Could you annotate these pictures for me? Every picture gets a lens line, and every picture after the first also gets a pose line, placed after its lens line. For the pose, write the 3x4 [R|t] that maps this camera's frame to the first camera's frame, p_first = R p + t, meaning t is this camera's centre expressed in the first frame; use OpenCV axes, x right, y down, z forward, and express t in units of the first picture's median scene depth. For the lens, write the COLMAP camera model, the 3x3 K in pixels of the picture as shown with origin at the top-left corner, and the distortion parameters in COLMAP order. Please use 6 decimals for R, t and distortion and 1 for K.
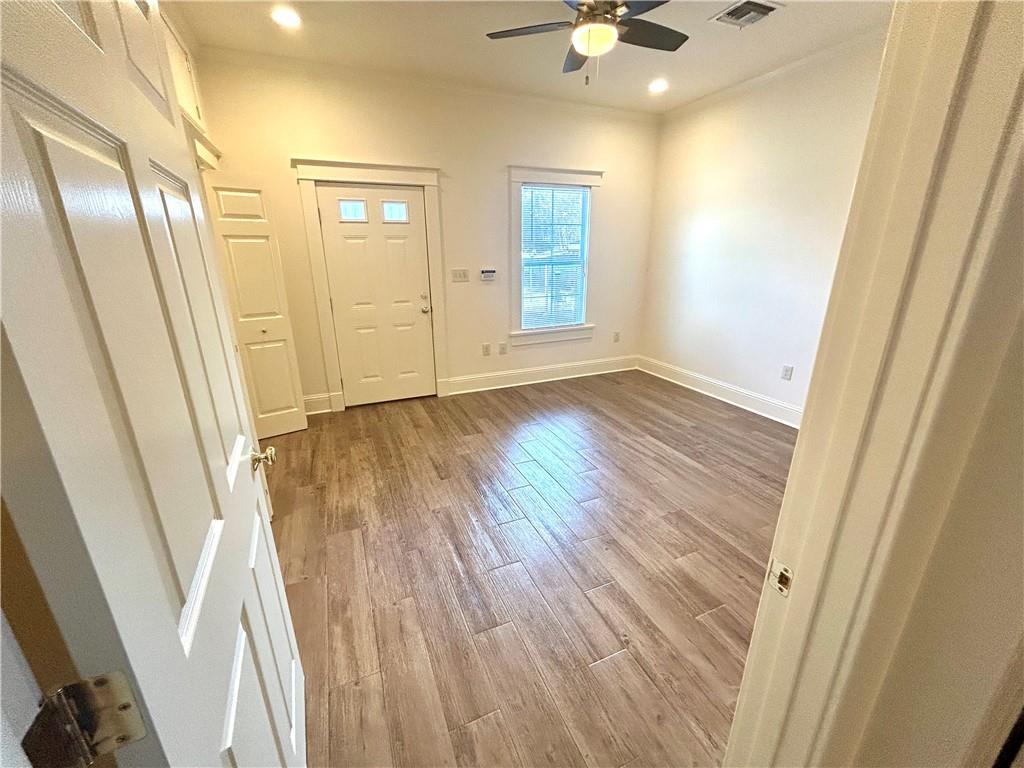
lens RADIAL K [[413.6, 0, 514.9], [0, 413.6, 383.5], [0, 0, 1]] dist [-0.003641, 0.001620]
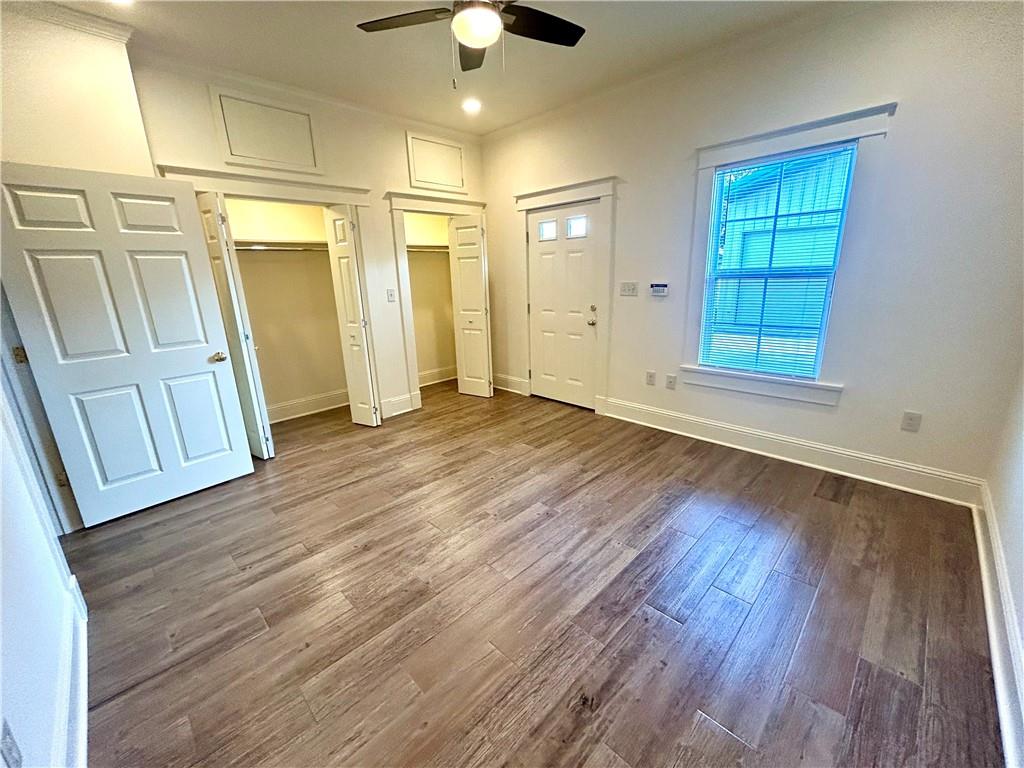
lens RADIAL K [[413.6, 0, 509.2], [0, 413.6, 385.0], [0, 0, 1]] dist [-0.003641, 0.001620]
pose [[0.364619, 0.243814, -0.898670, 0.680894], [-0.256115, 0.954146, 0.154951, -0.146151], [0.895242, 0.173665, 0.410344, 0.470815]]
